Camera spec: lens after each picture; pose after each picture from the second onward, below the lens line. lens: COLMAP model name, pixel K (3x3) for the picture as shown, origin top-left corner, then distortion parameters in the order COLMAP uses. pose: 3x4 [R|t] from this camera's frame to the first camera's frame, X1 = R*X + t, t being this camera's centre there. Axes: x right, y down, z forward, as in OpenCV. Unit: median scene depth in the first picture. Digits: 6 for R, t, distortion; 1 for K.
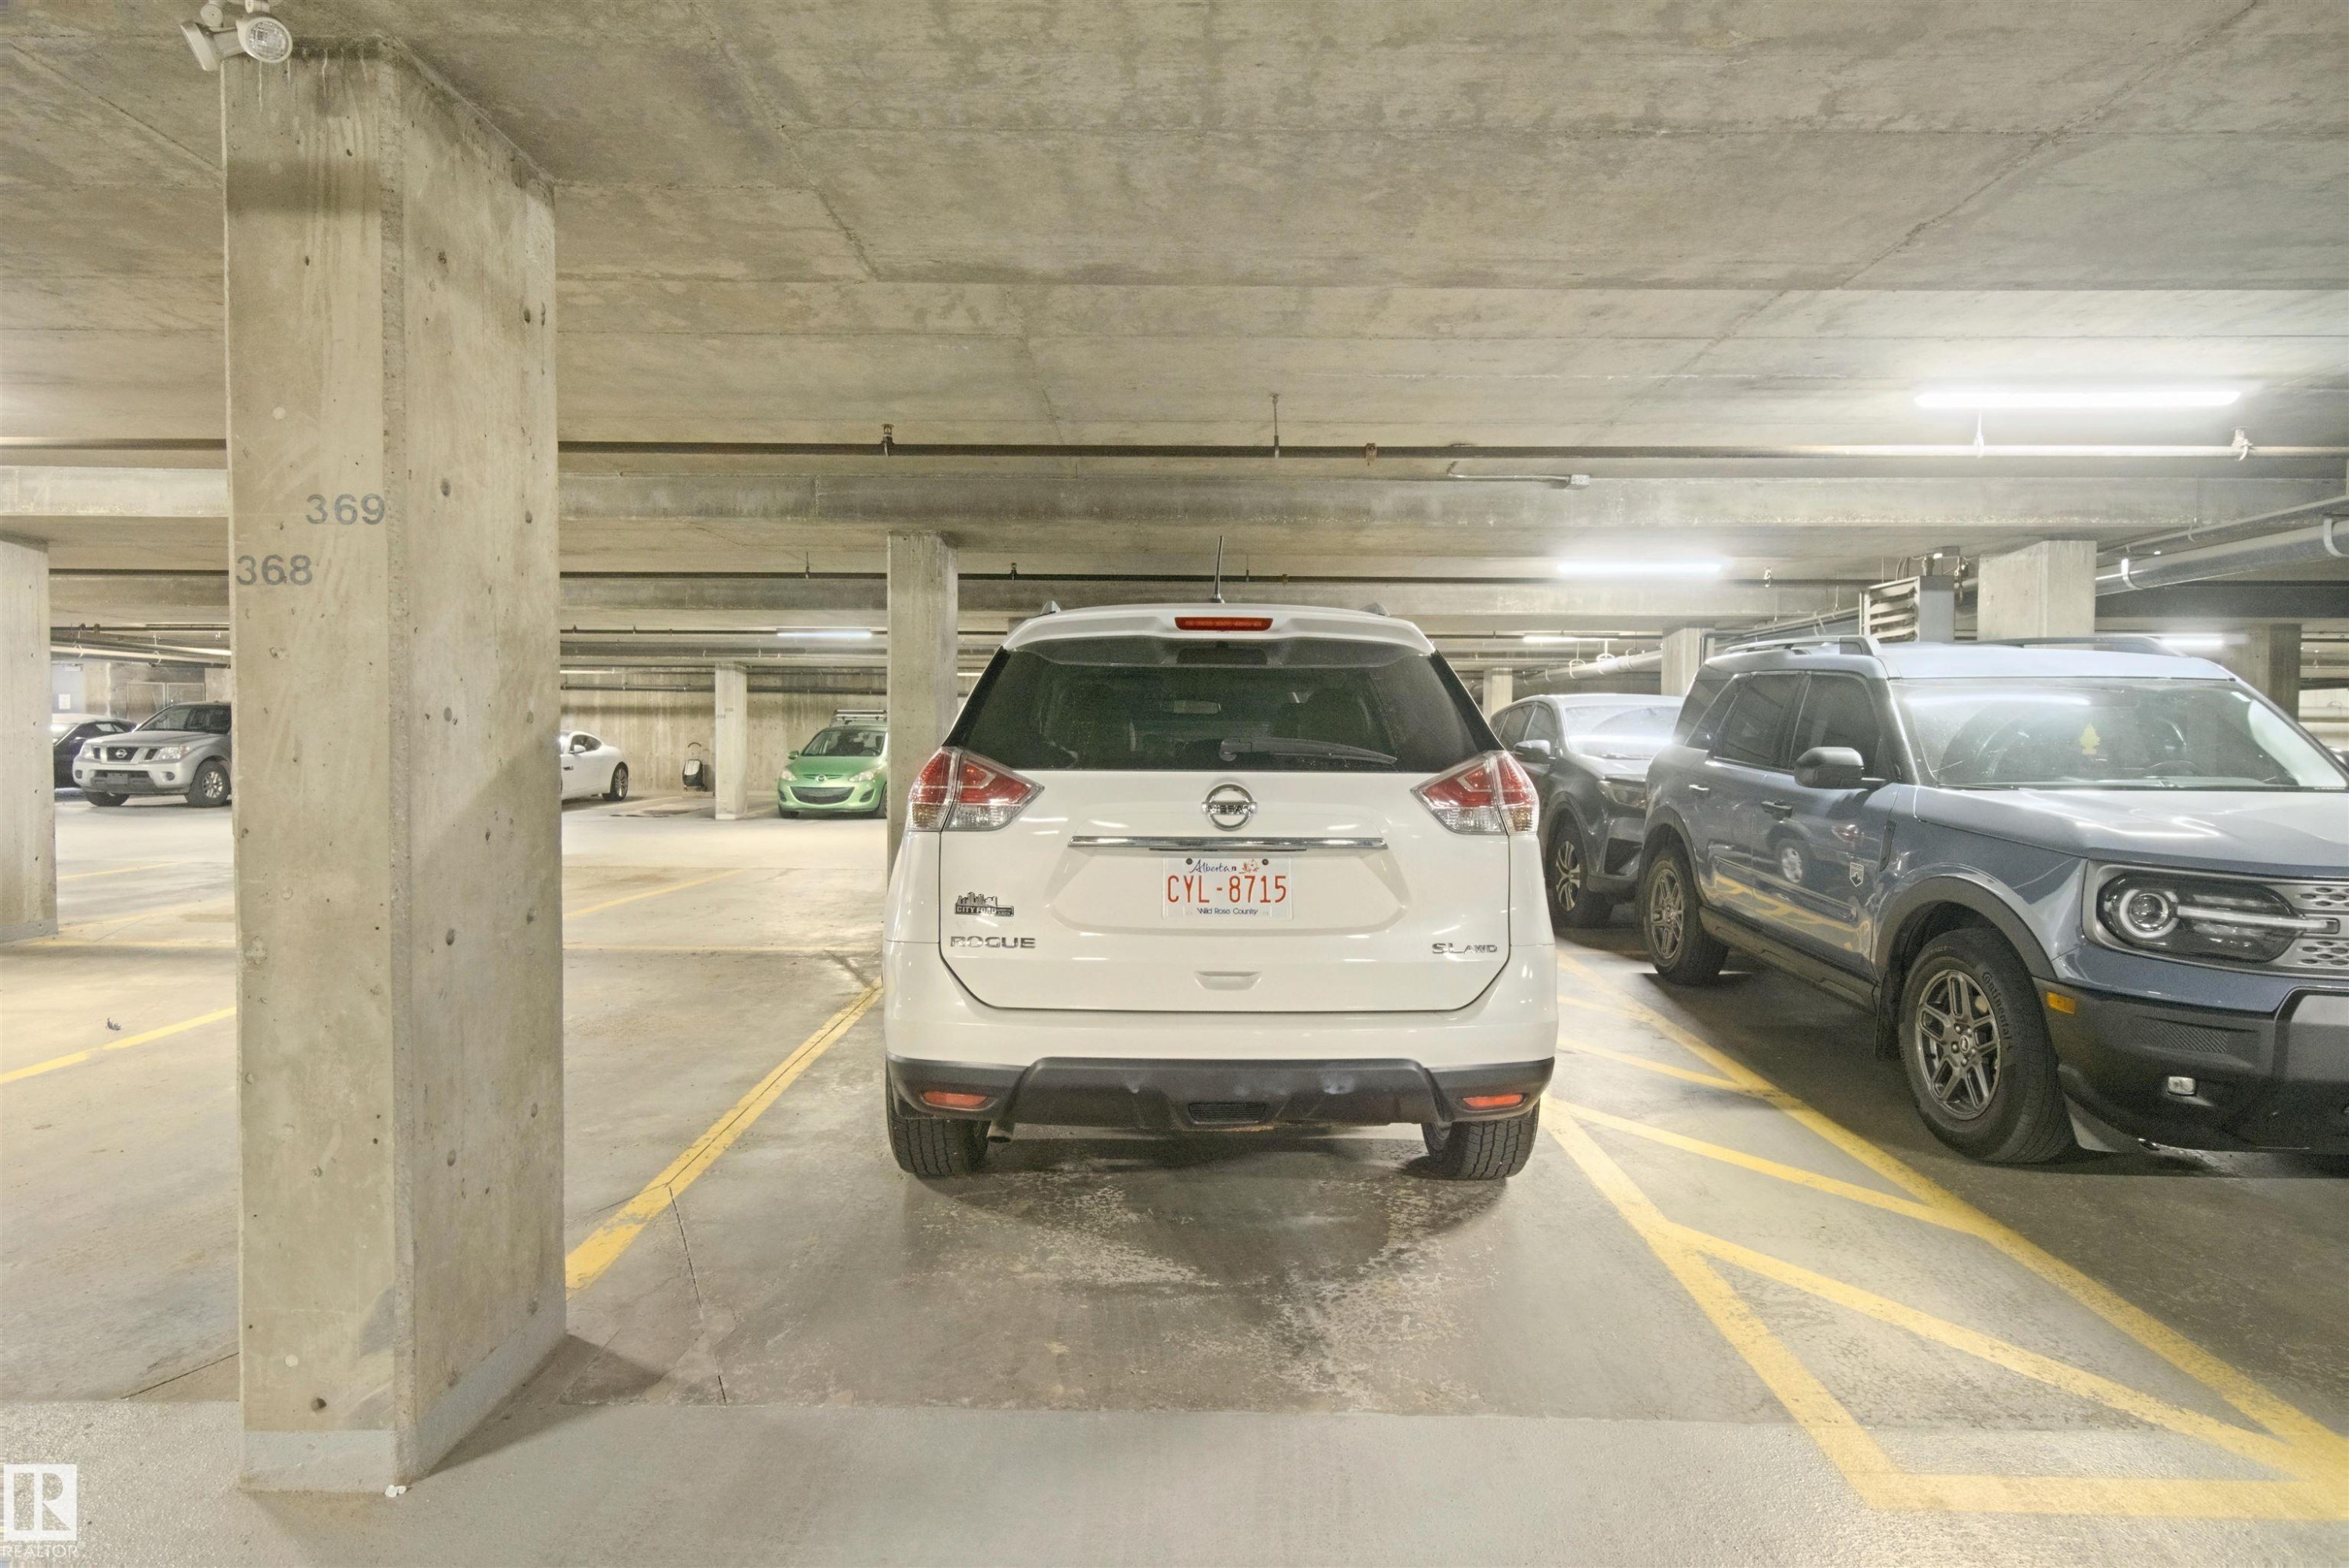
lens RADIAL K [[1325.2, 0, 1178.5], [0, 1325.2, 777.4], [0, 0, 1]] dist [0.000283, -0.001287]
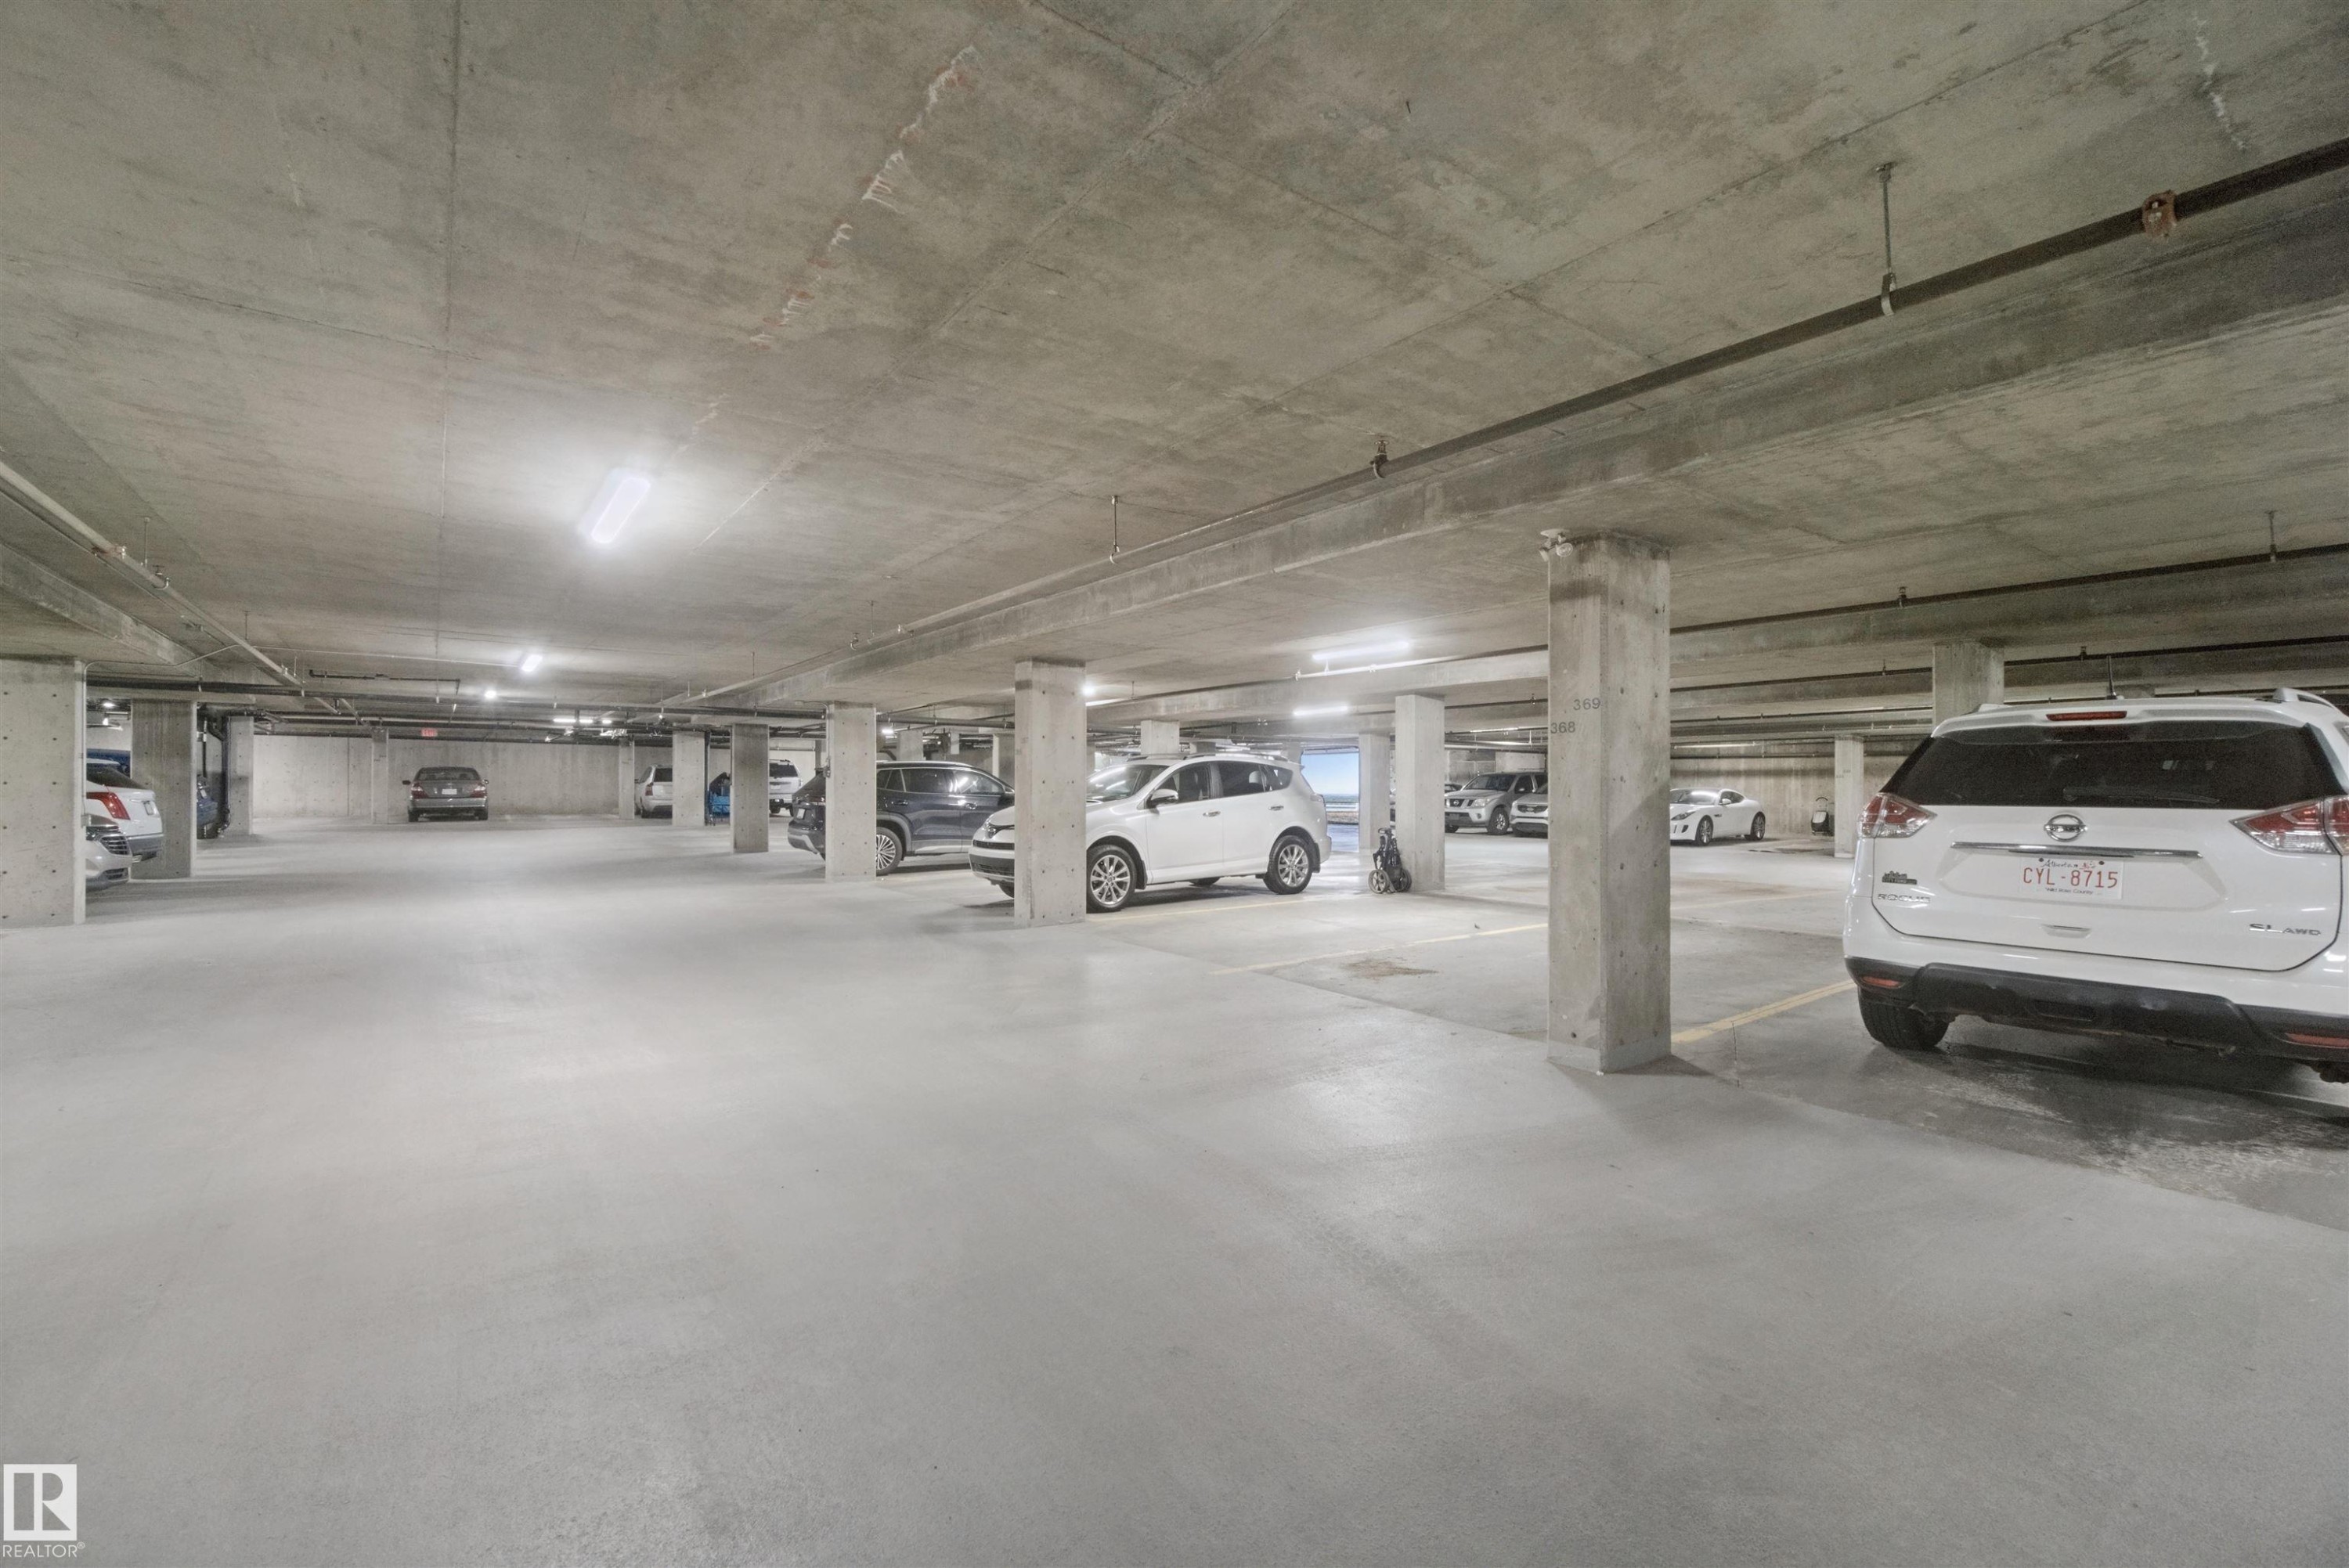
lens RADIAL K [[1094.3, 0, 1174.5], [0, 1094.3, 784.0], [0, 0, 1]] dist [0.023212, 0.000031]
pose [[0.618090, -0.008753, -0.786059, 0.437533], [-0.023142, 0.999302, -0.029324, 0.033615], [0.785767, 0.036316, 0.617456, -0.742834]]
